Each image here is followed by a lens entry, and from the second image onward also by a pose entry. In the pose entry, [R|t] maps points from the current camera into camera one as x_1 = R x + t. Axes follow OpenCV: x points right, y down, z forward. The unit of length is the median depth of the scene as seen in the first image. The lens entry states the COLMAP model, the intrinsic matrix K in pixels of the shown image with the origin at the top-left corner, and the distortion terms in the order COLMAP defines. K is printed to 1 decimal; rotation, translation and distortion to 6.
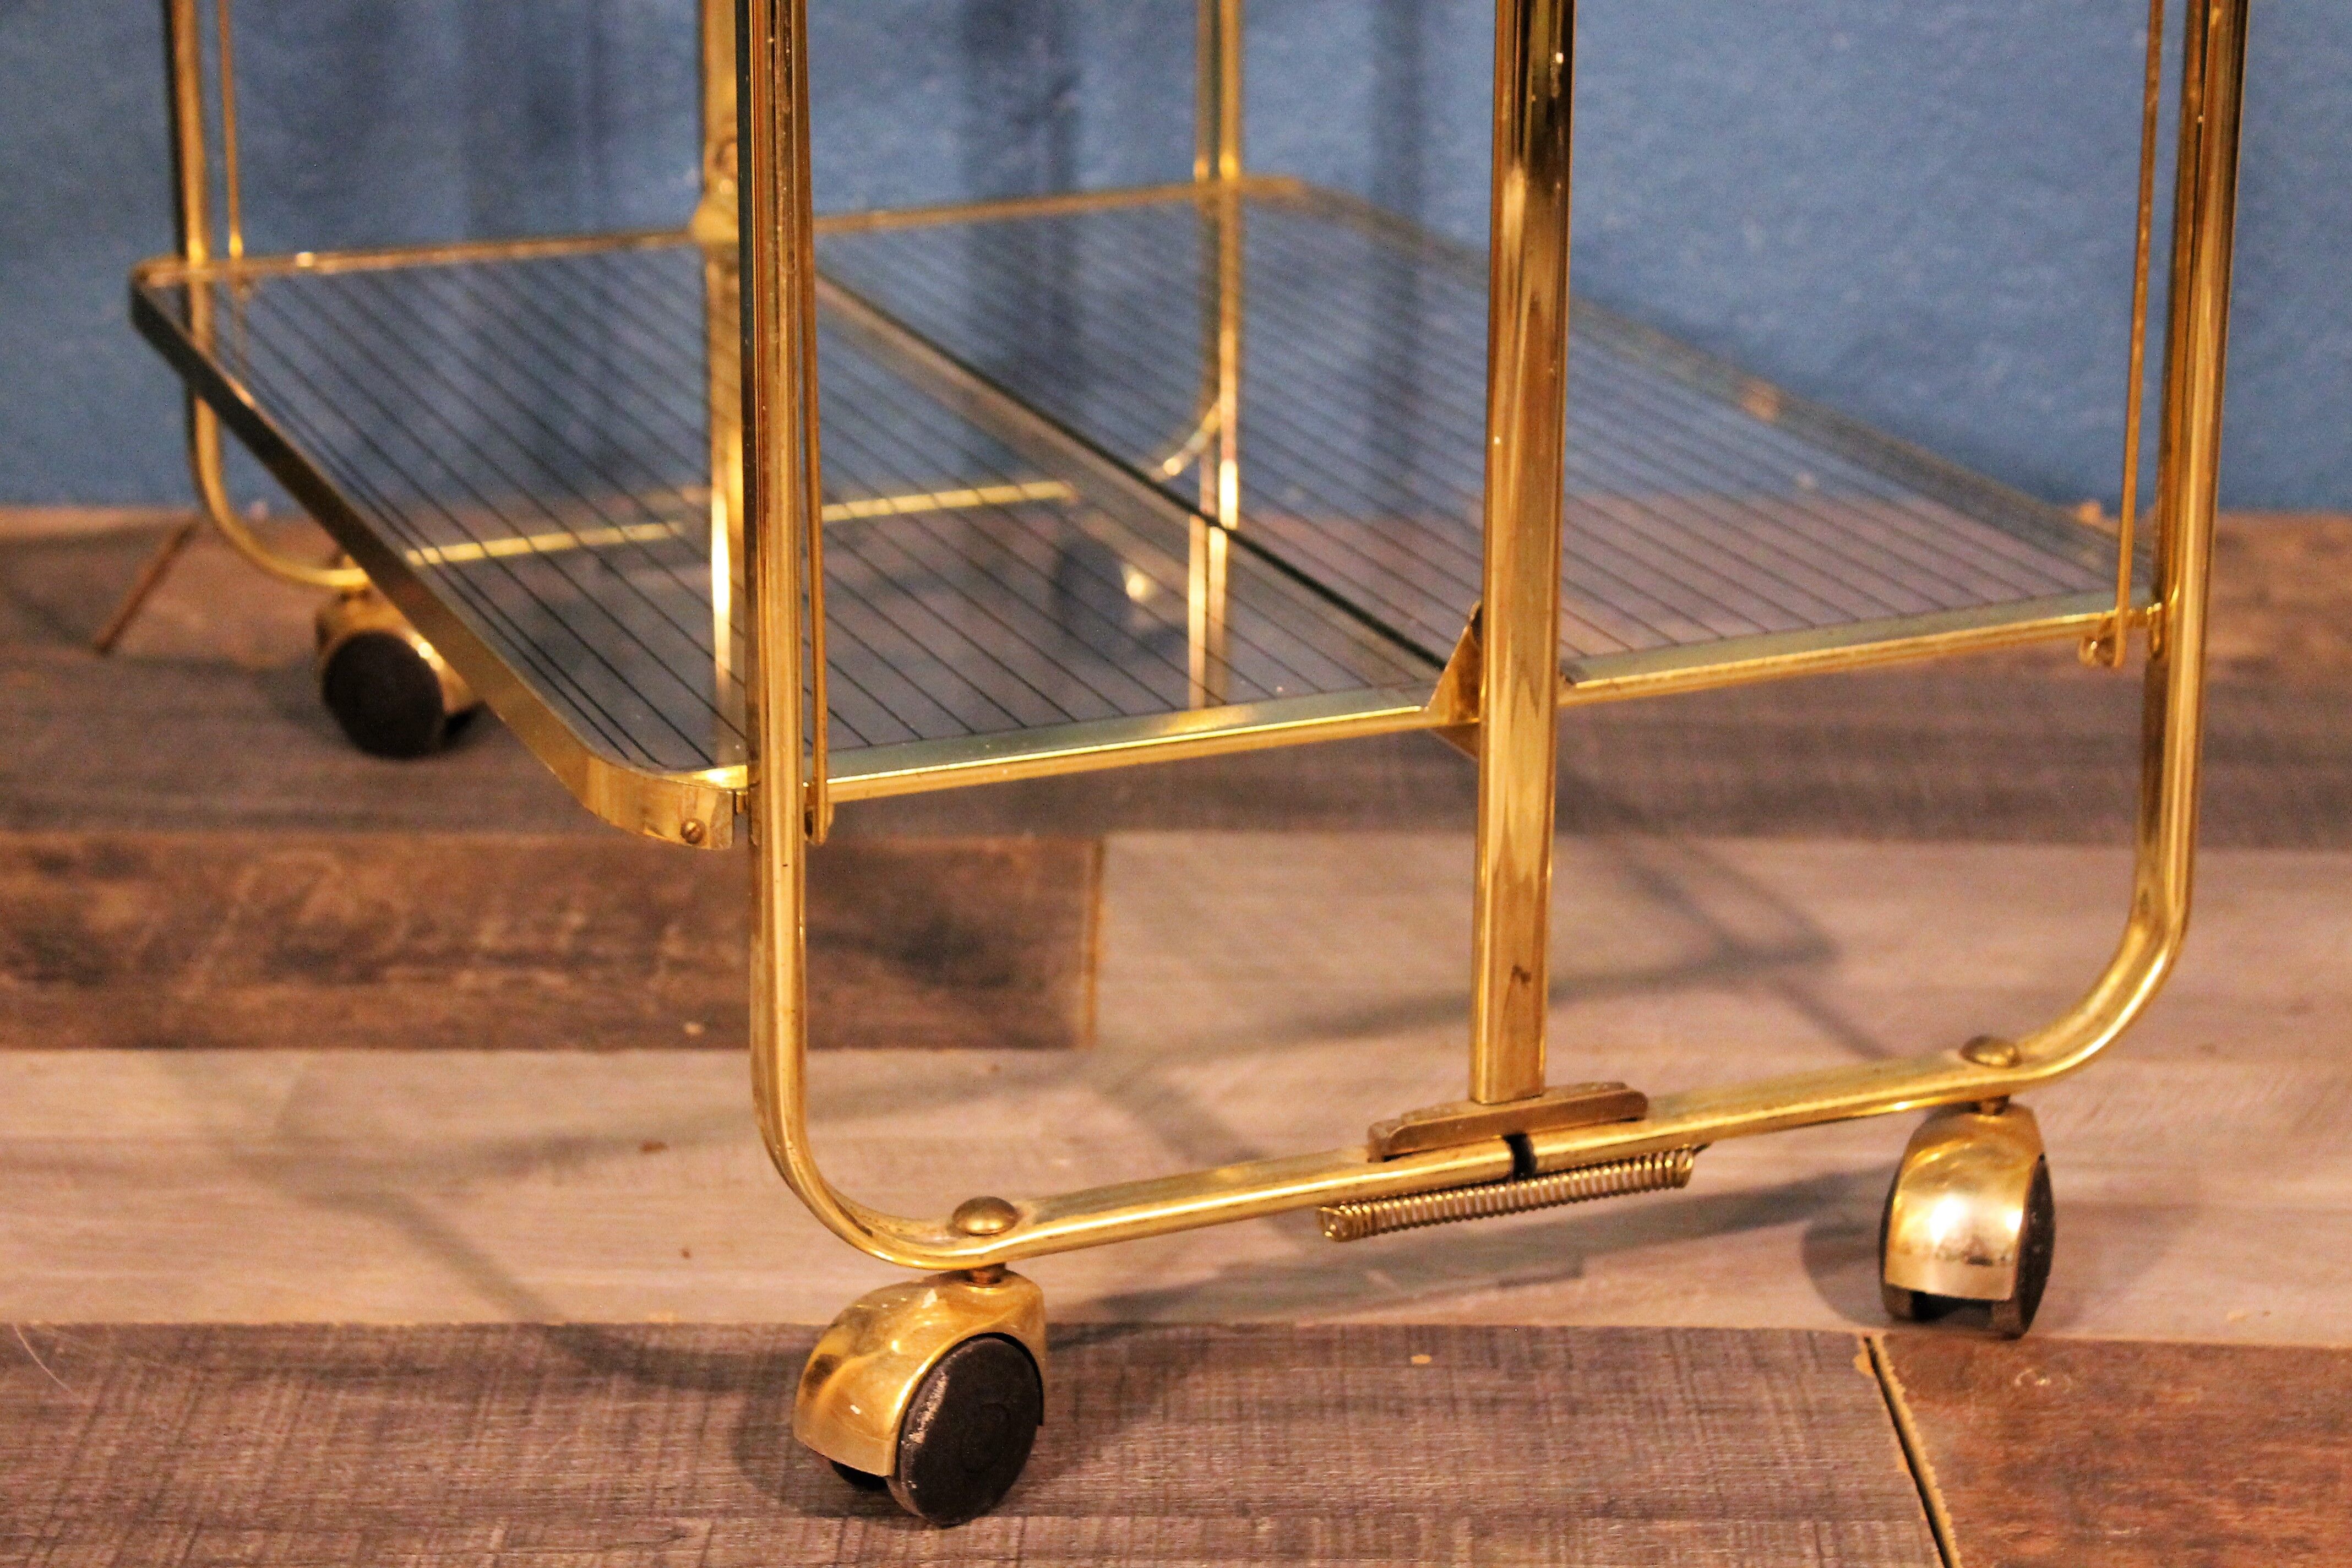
lens RADIAL K [[5069.6, 0, 1184.9], [0, 5069.6, 775.9], [0, 0, 1]] dist [0.057818, 0.000000]
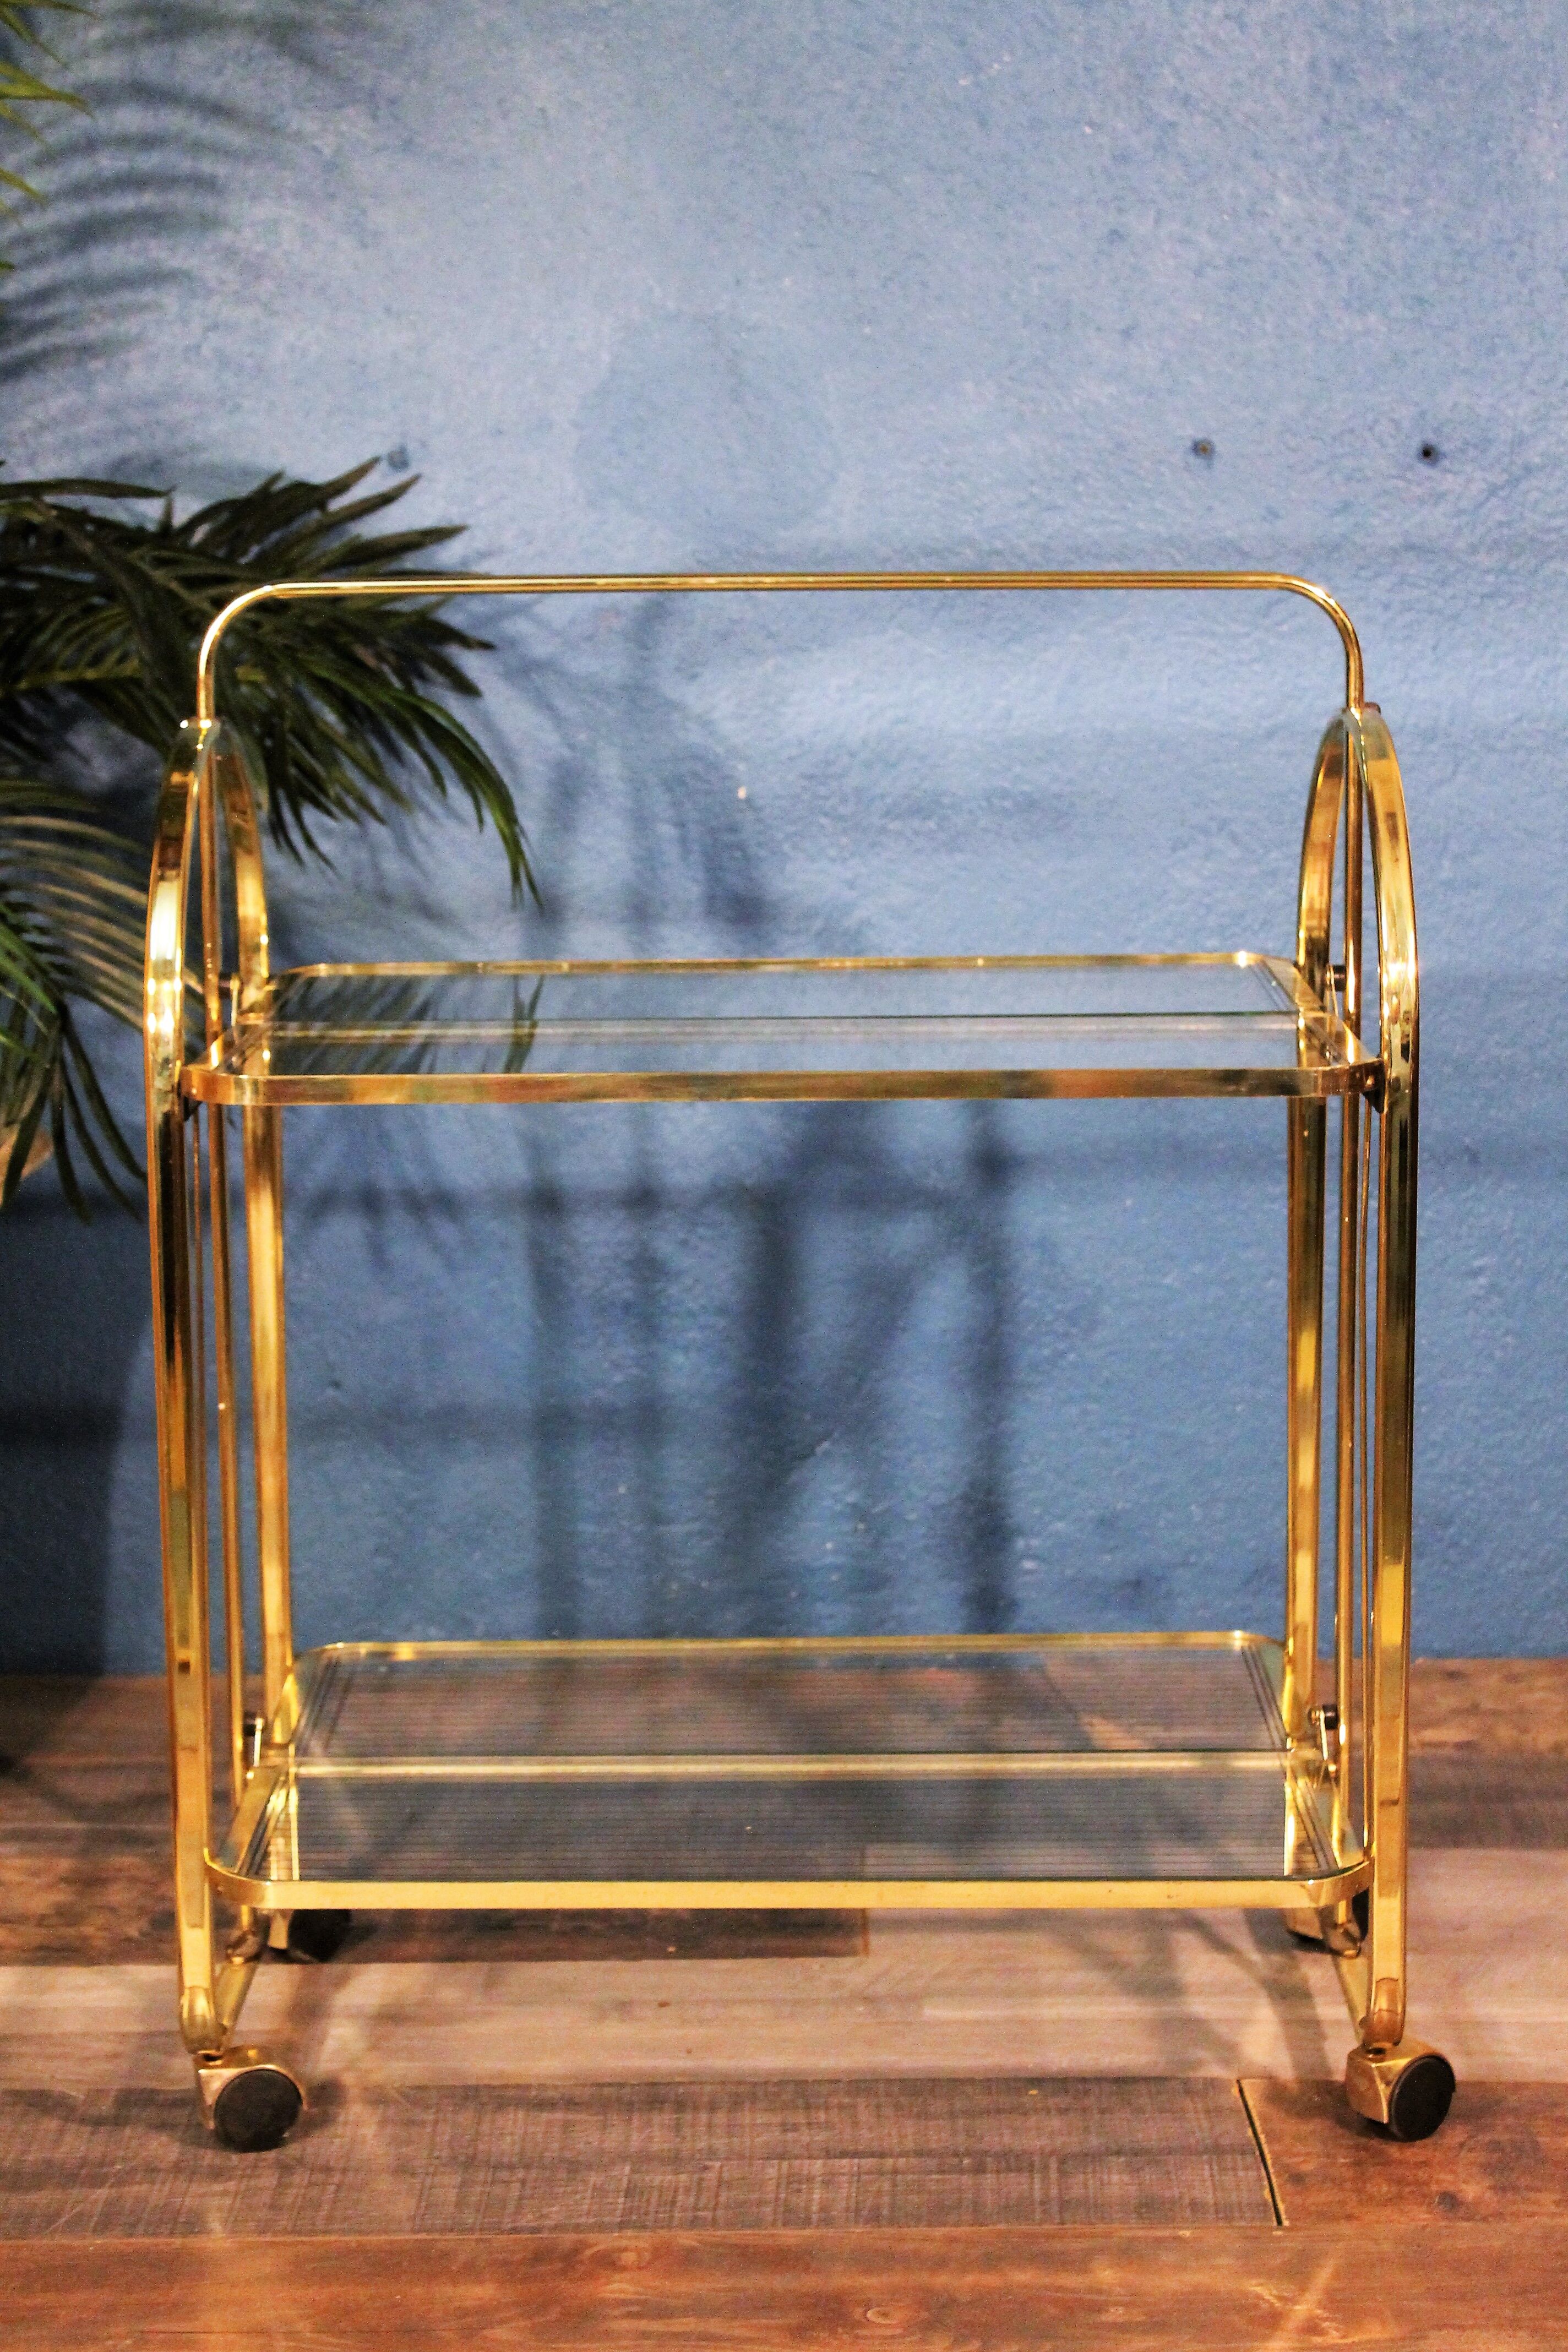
lens RADIAL K [[4430.4, 0, 771.2], [0, 4430.4, 1156.0], [0, 0, 1]] dist [0.009880, 0.000000]
pose [[0.999872, -0.015439, -0.004241, -0.051972], [0.014697, 0.990134, -0.139351, -0.019858], [0.006351, 0.139270, 0.990234, -0.947236]]
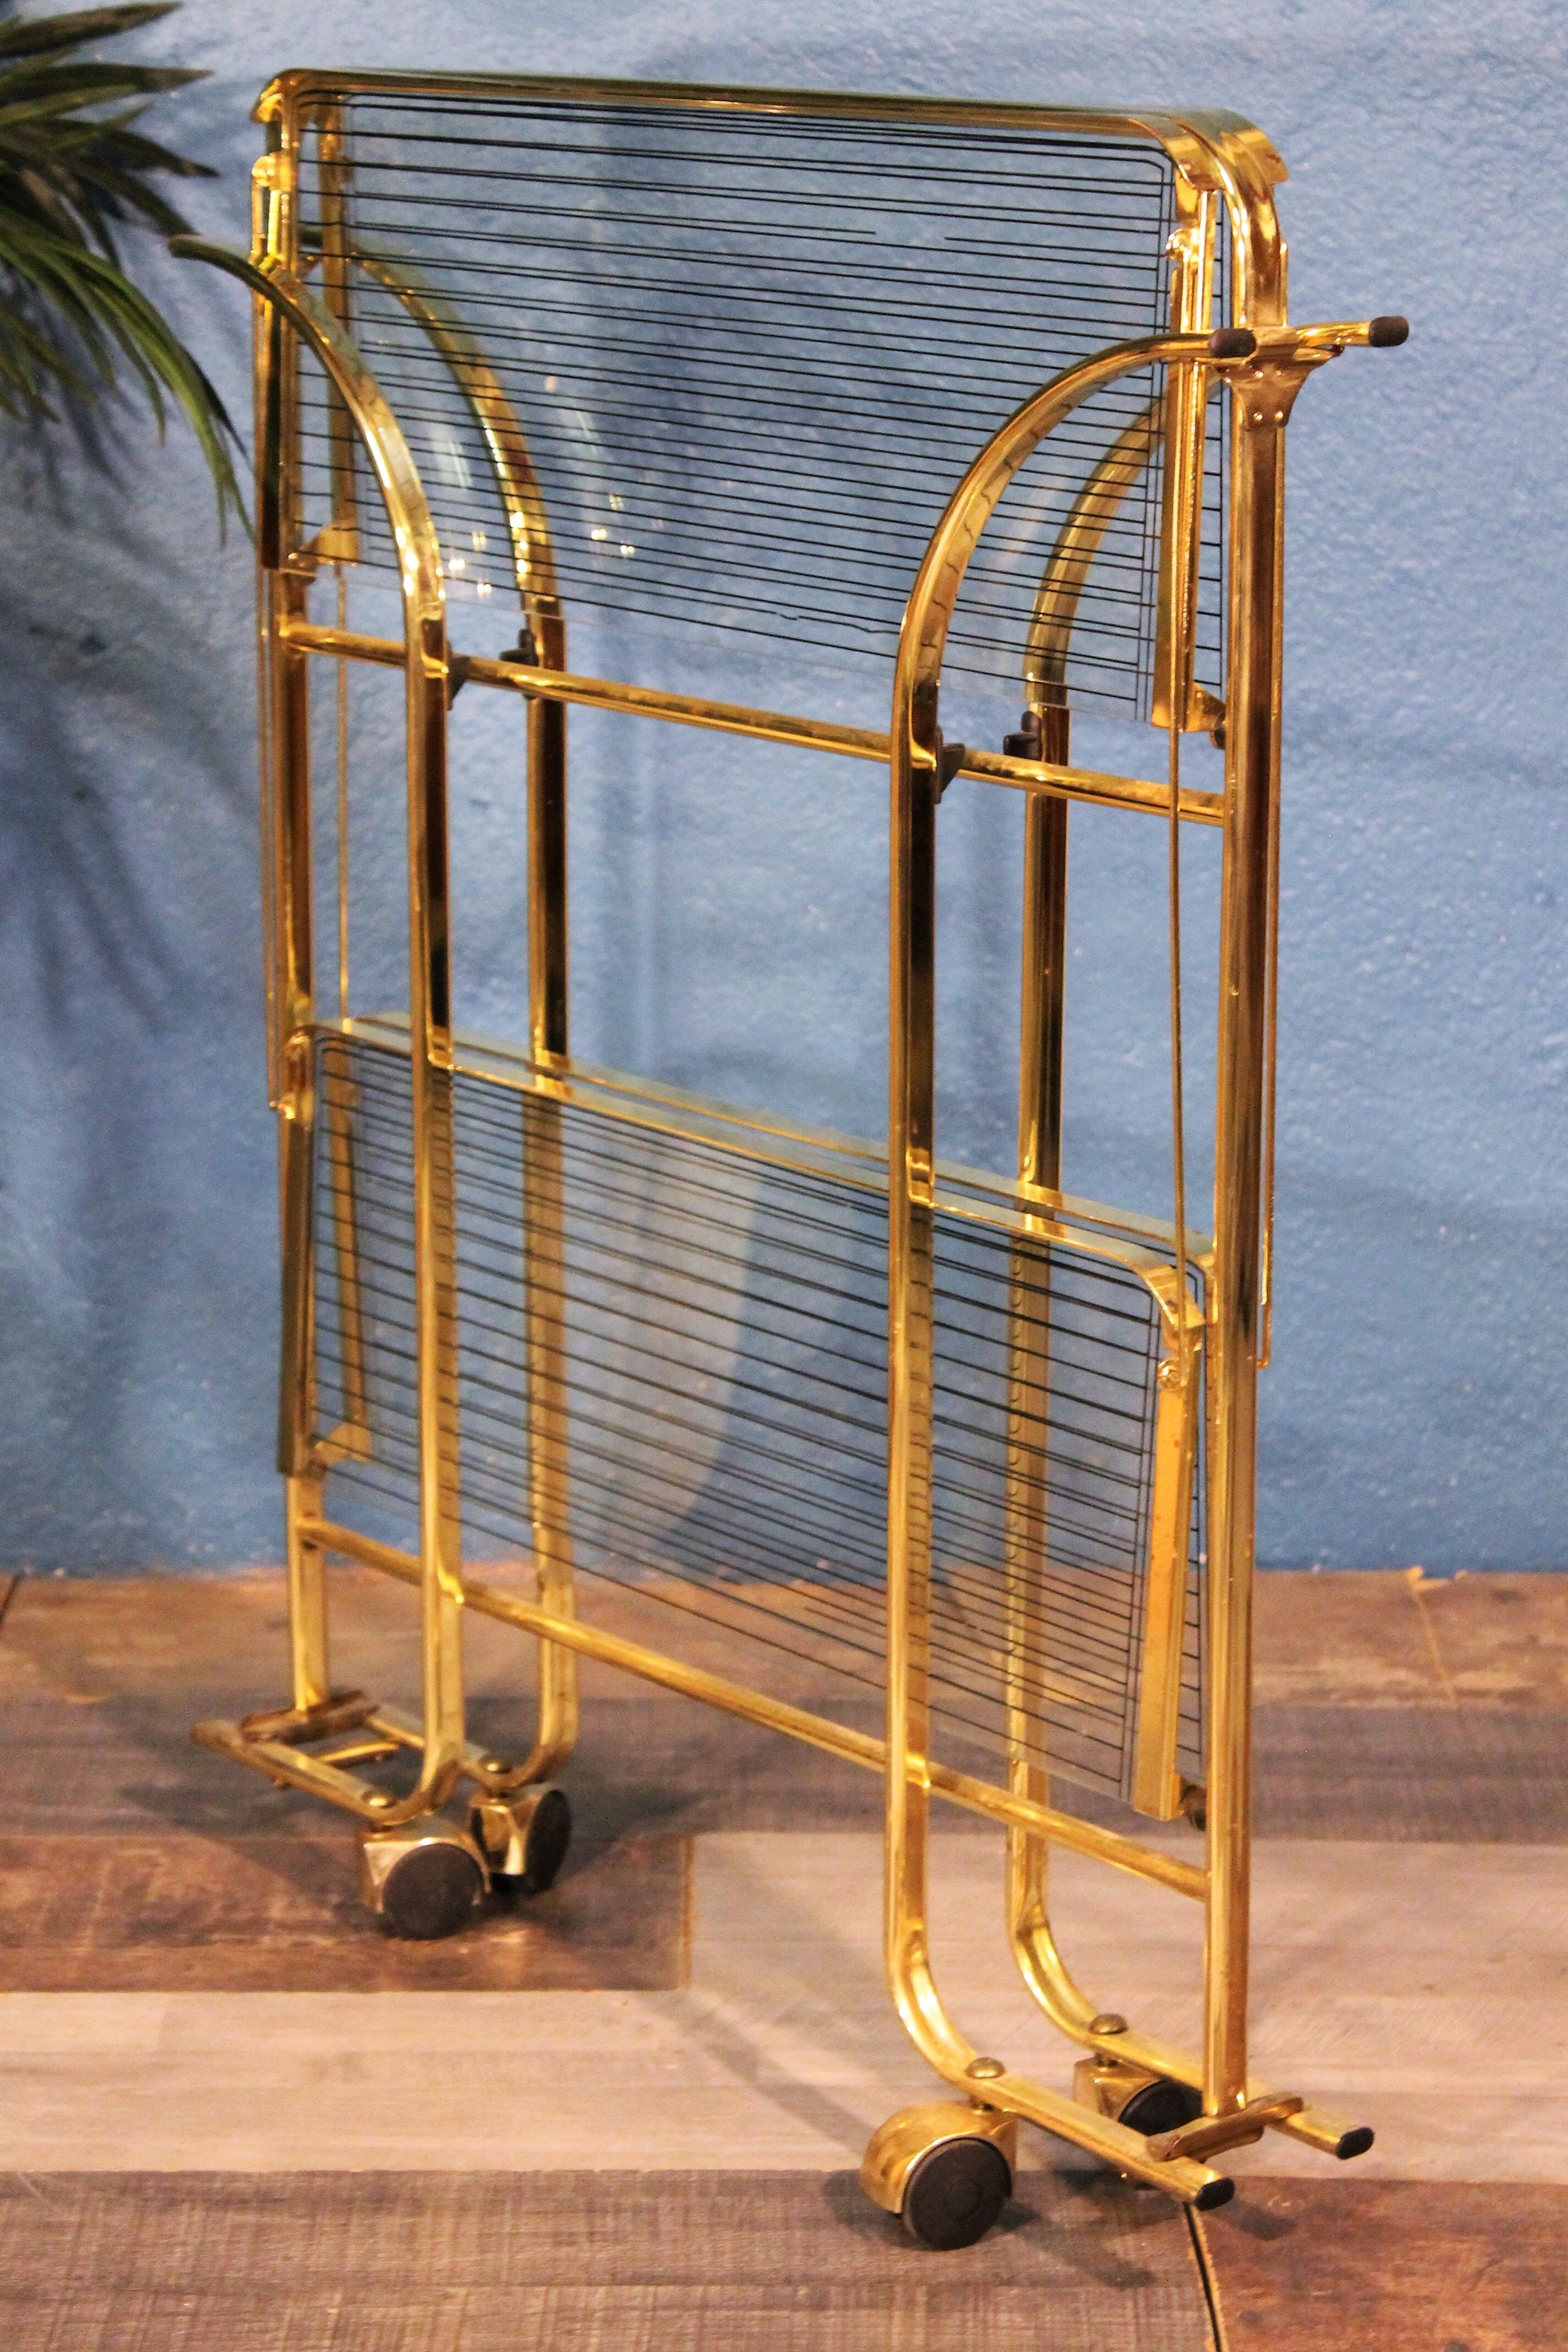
lens RADIAL K [[5730.0, 0, 779.3], [0, 5730.0, 1181.4], [0, 0, 1]] dist [0.075411, 0.000000]
pose [[0.999958, -0.001120, 0.009087, -0.007666], [0.001774, 0.997380, -0.072320, -0.072043], [-0.008982, 0.072333, 0.997340, -0.832371]]
